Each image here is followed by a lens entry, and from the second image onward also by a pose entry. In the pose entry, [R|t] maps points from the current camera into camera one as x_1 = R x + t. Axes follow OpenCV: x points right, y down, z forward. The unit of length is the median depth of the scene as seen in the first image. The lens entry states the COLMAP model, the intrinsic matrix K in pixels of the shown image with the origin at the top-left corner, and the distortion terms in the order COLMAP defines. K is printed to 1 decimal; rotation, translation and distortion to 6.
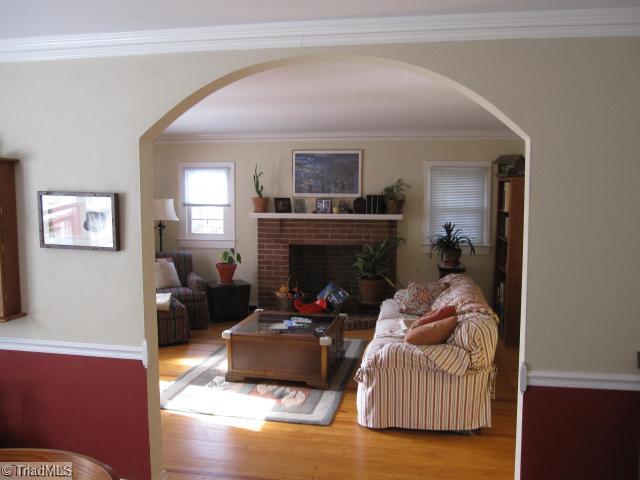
lens RADIAL K [[566.0, 0, 318.6], [0, 566.0, 238.0], [0, 0, 1]] dist [-0.075798, 0.007691]
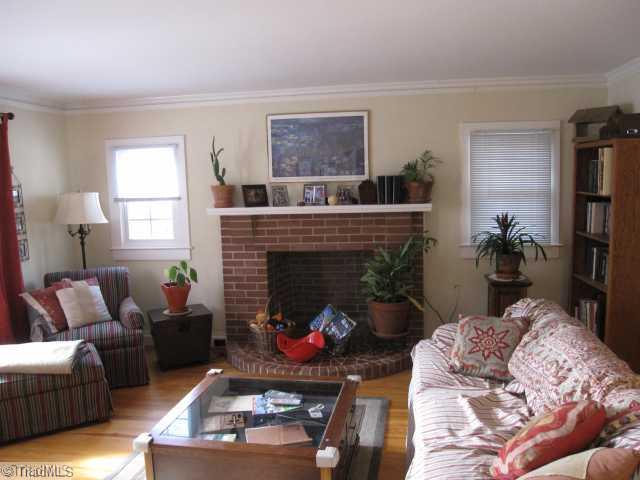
lens RADIAL K [[566.0, 0, 322.4], [0, 566.0, 245.3], [0, 0, 1]] dist [-0.075798, 0.007691]
pose [[0.999150, -0.036783, 0.018621, 0.003338], [0.036077, 0.998667, 0.036909, -0.020673], [-0.019953, -0.036206, 0.999145, 0.319057]]
